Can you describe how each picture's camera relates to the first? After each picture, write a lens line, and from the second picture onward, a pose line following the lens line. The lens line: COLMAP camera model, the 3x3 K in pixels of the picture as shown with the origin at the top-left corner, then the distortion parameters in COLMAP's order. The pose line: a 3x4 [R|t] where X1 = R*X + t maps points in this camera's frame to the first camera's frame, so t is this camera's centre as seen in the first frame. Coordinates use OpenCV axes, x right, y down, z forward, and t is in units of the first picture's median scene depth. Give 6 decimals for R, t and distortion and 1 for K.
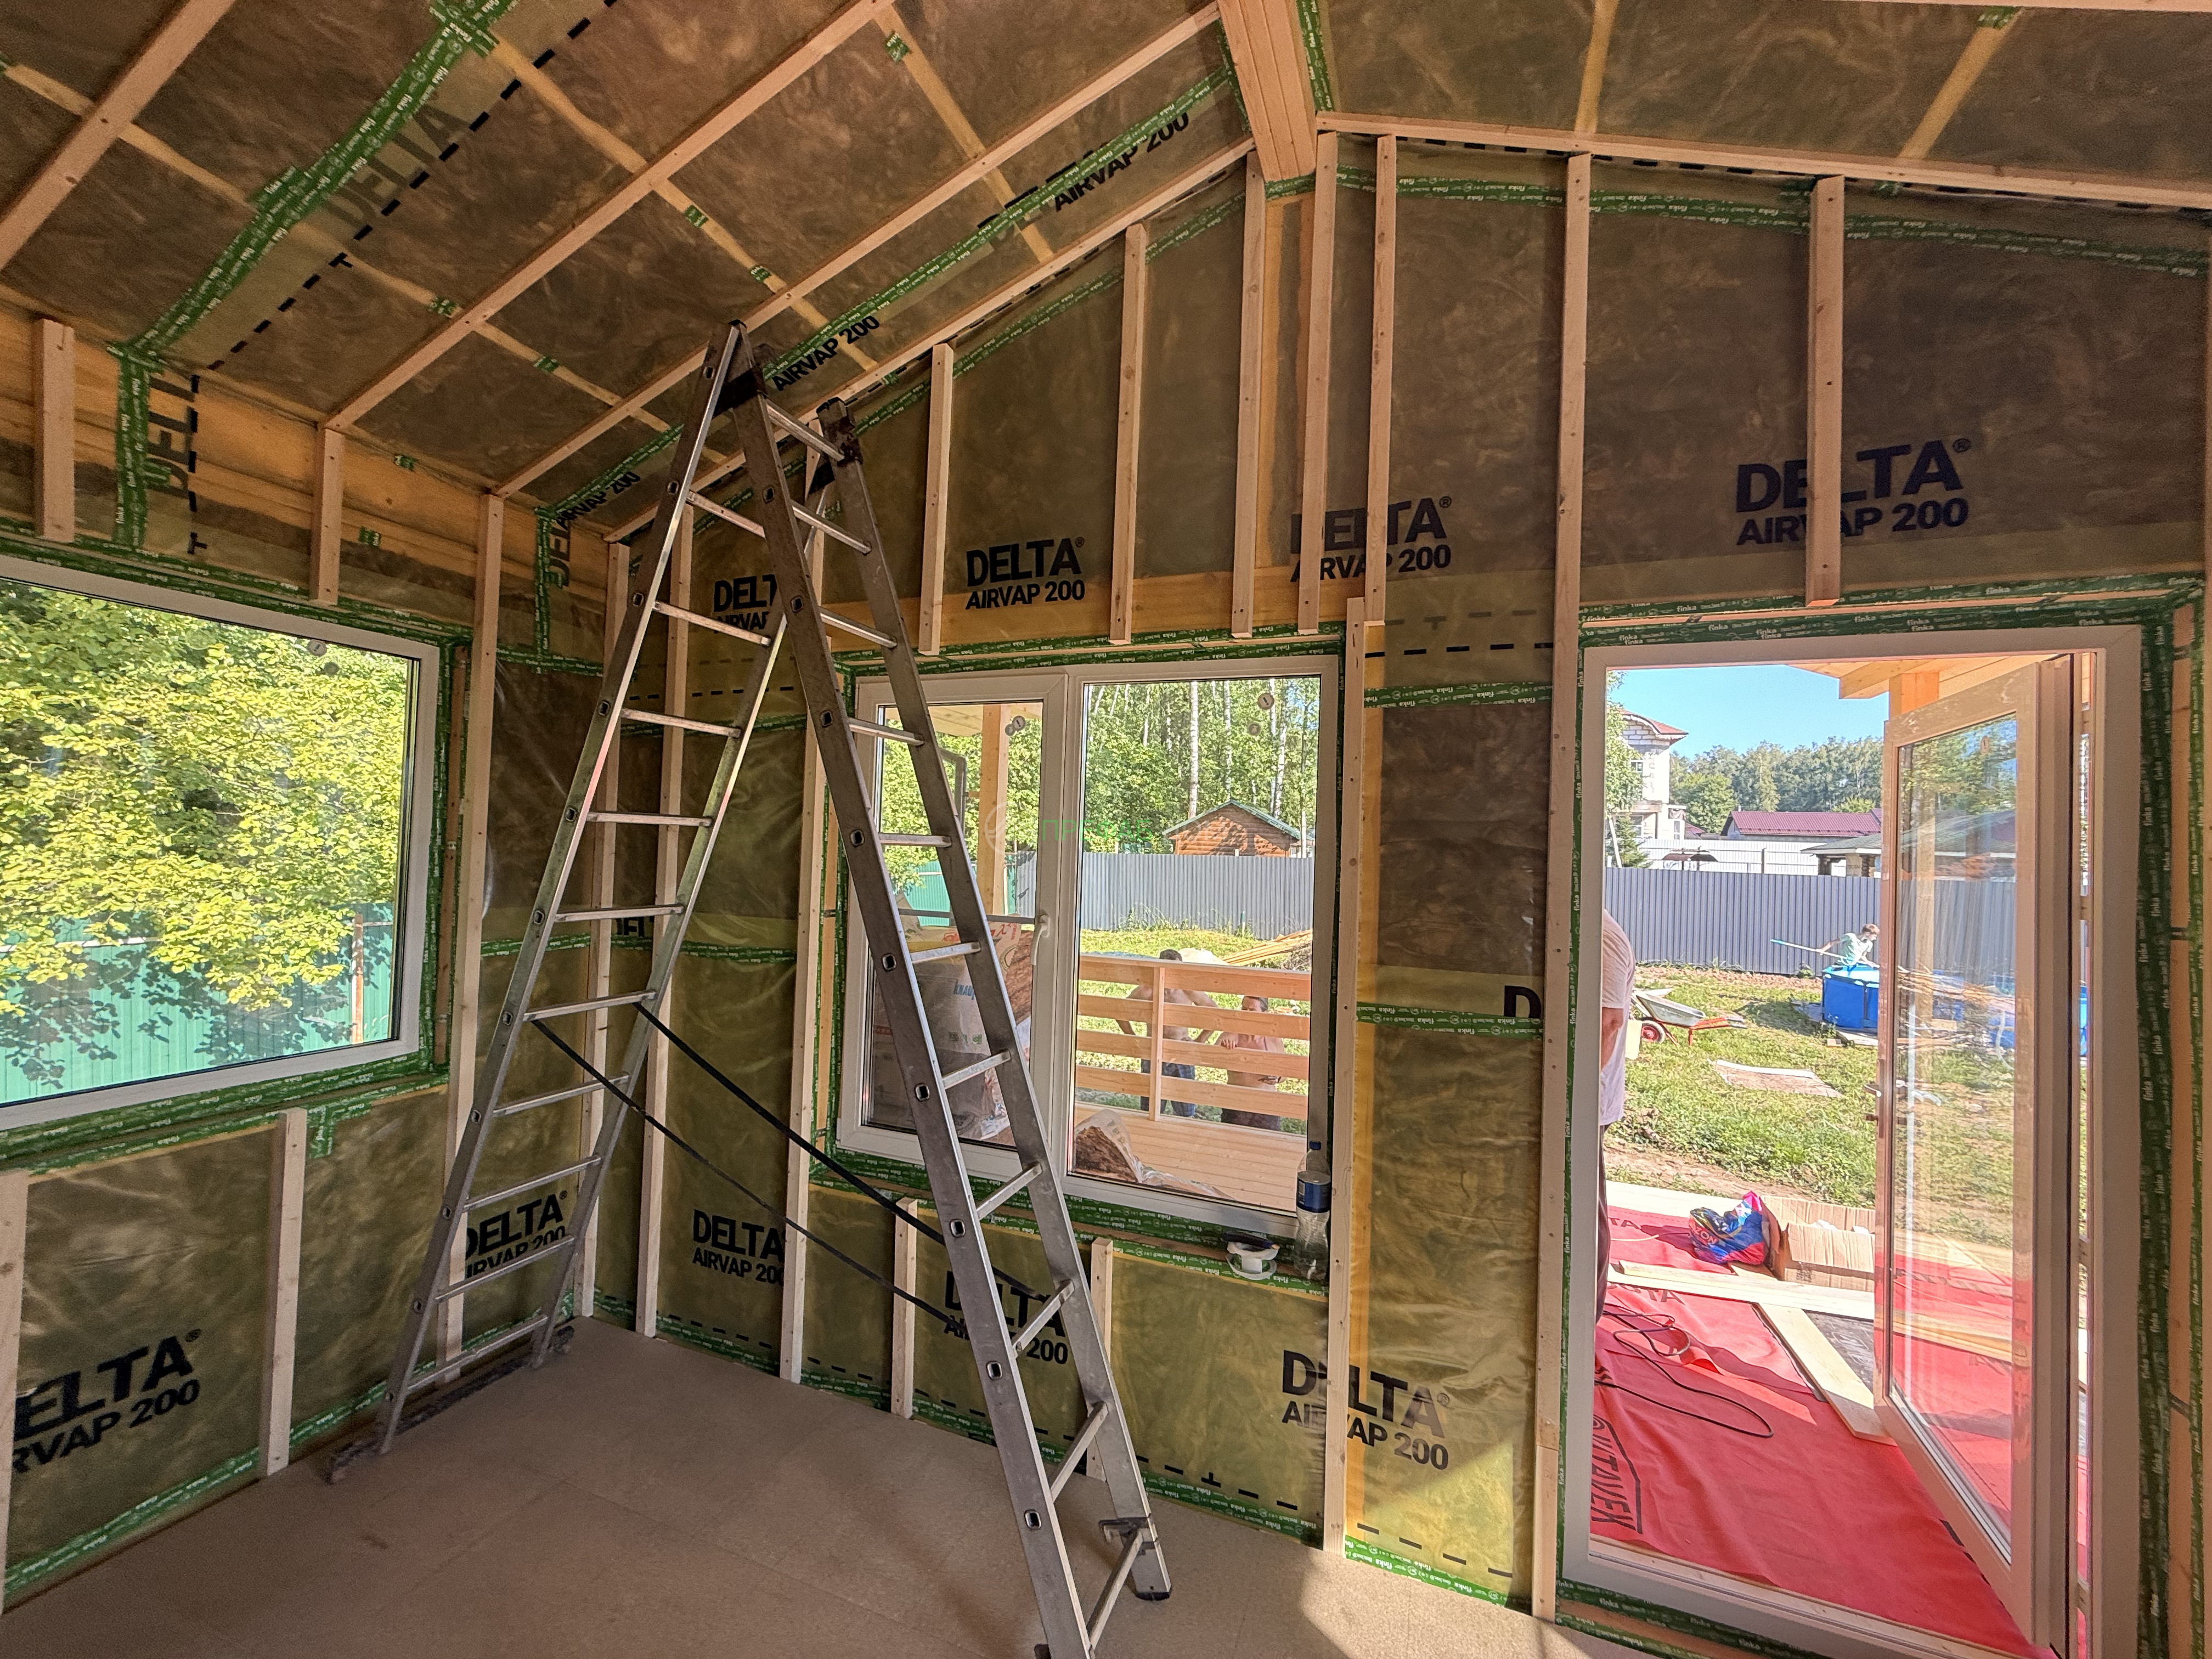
lens RADIAL K [[883.4, 0, 1095.6], [0, 883.4, 831.1], [0, 0, 1]] dist [0.001686, -0.000126]
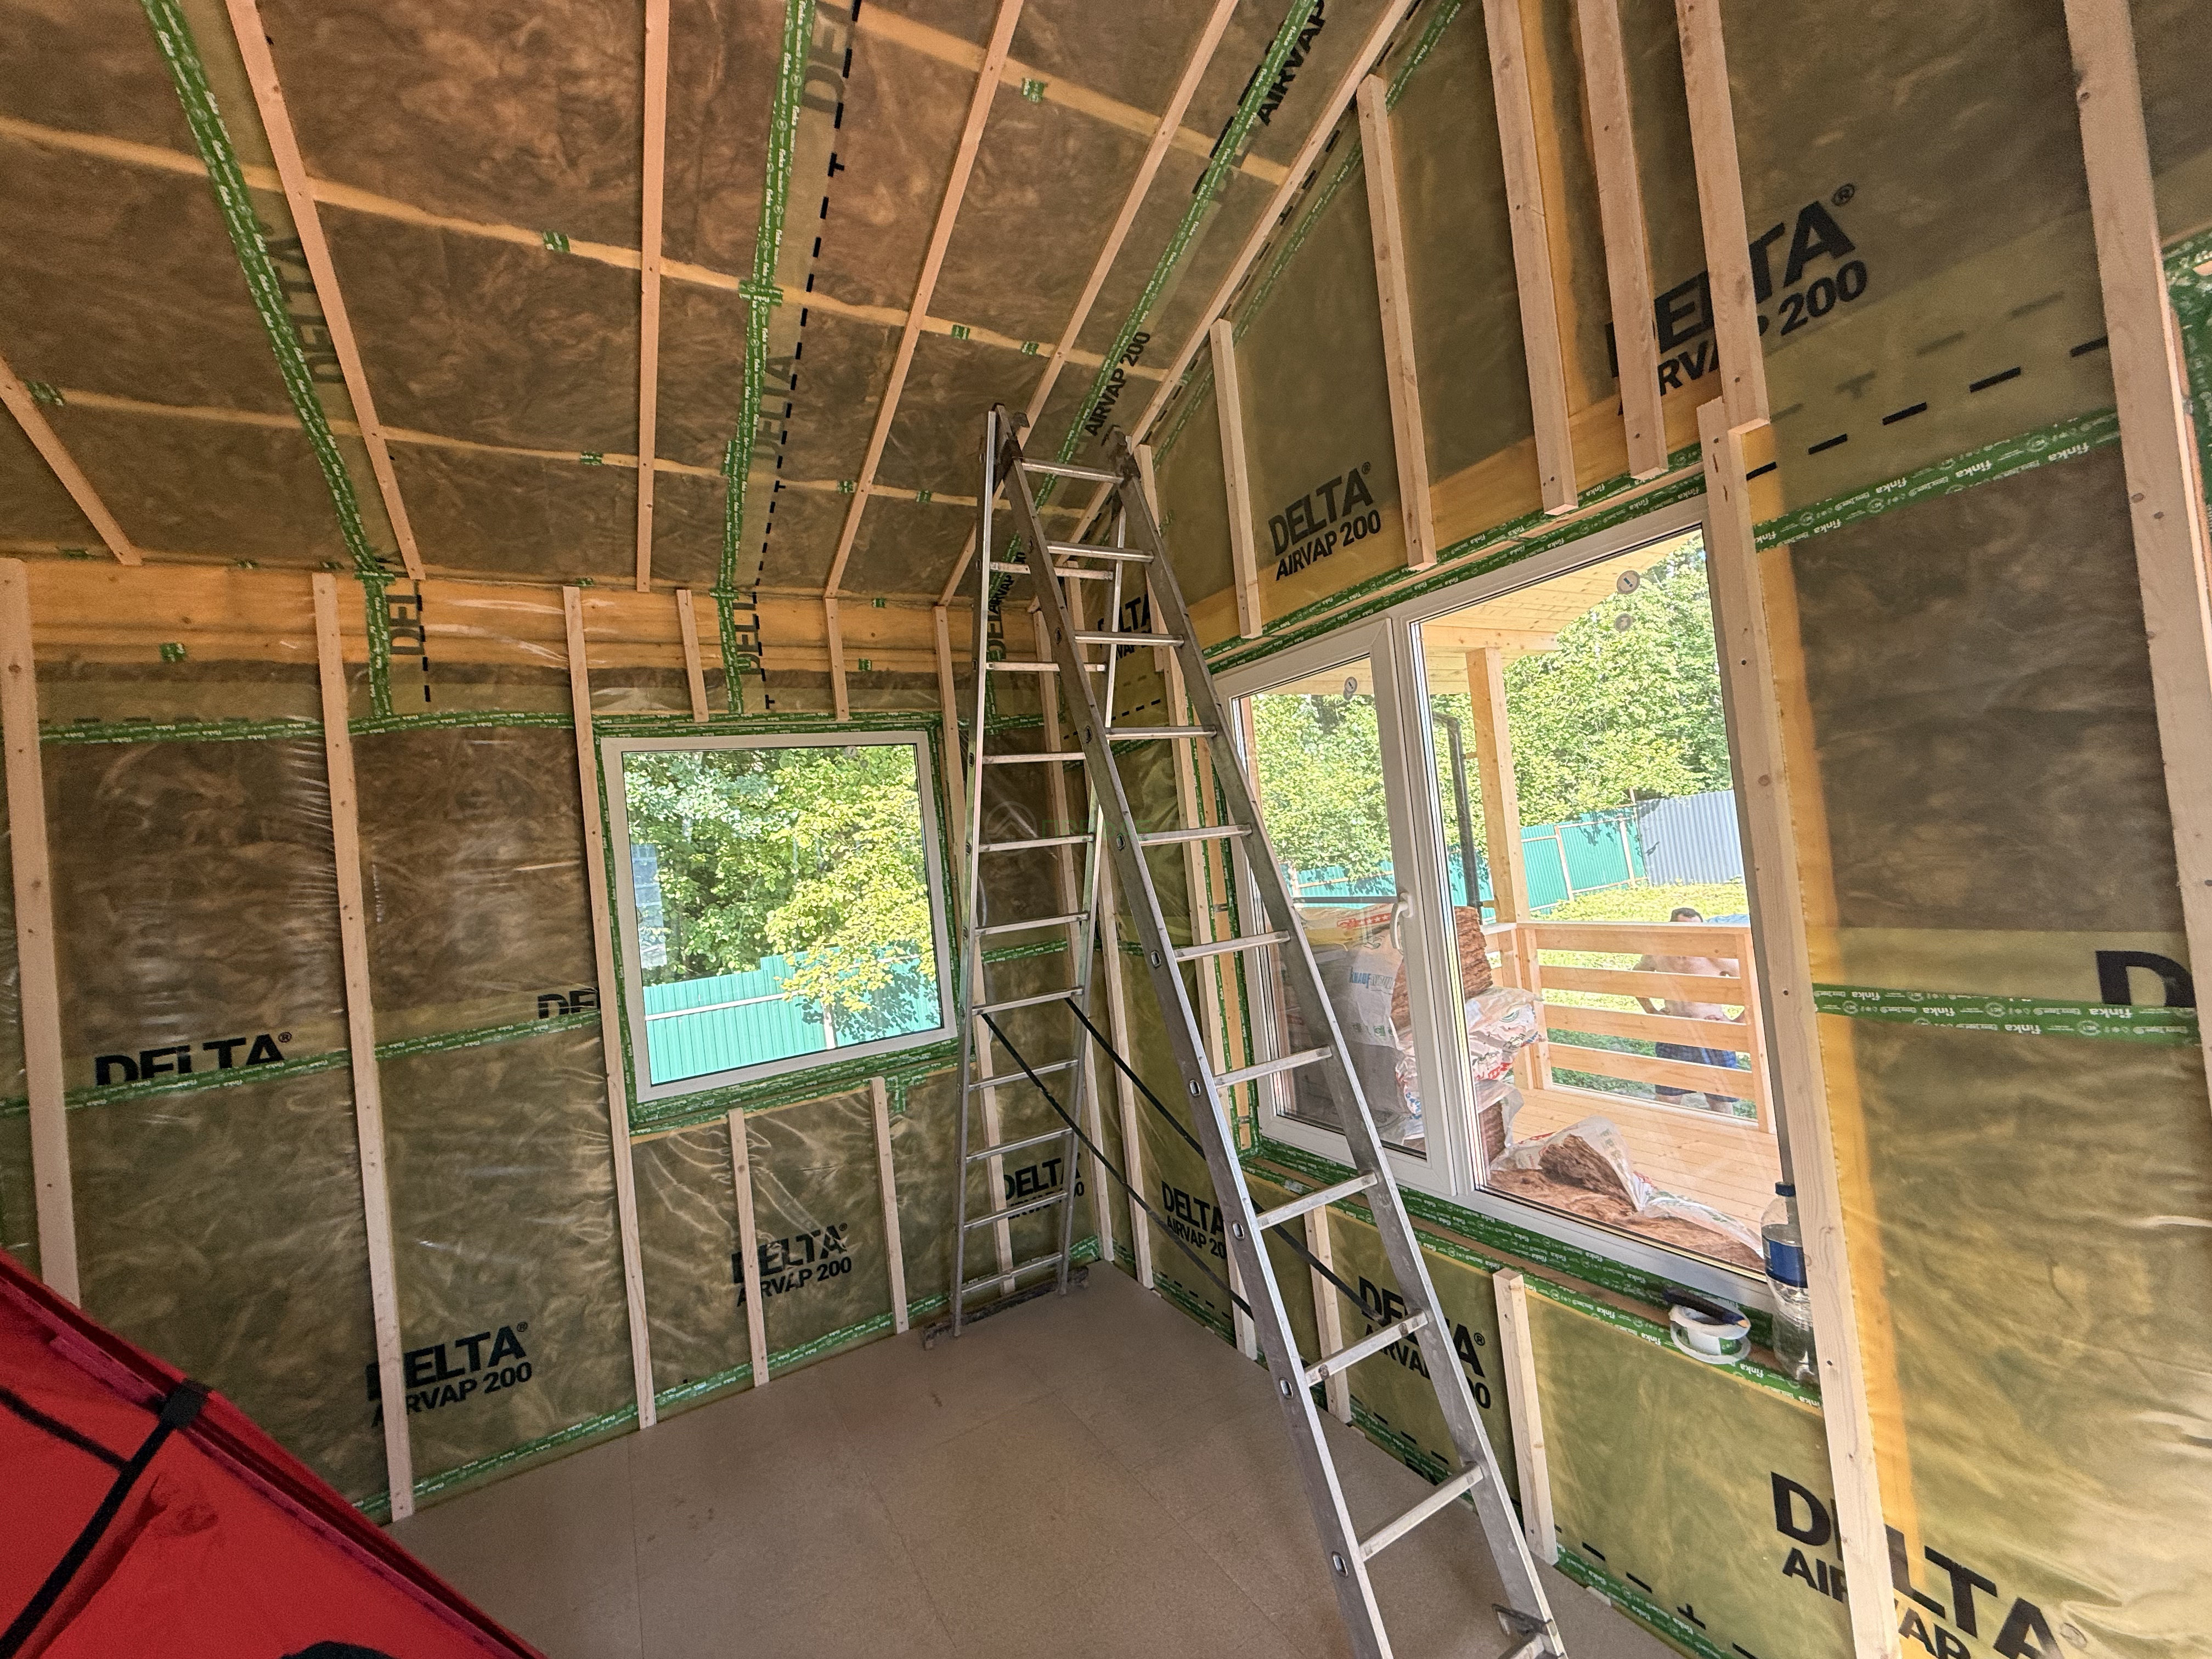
lens RADIAL K [[883.4, 0, 1093.8], [0, 883.4, 830.5], [0, 0, 1]] dist [0.001686, -0.000126]
pose [[0.774219, -0.132164, -0.618965, 0.305138], [0.144139, 0.989075, -0.030899, 0.019274], [0.616287, -0.065294, 0.784810, 0.139022]]
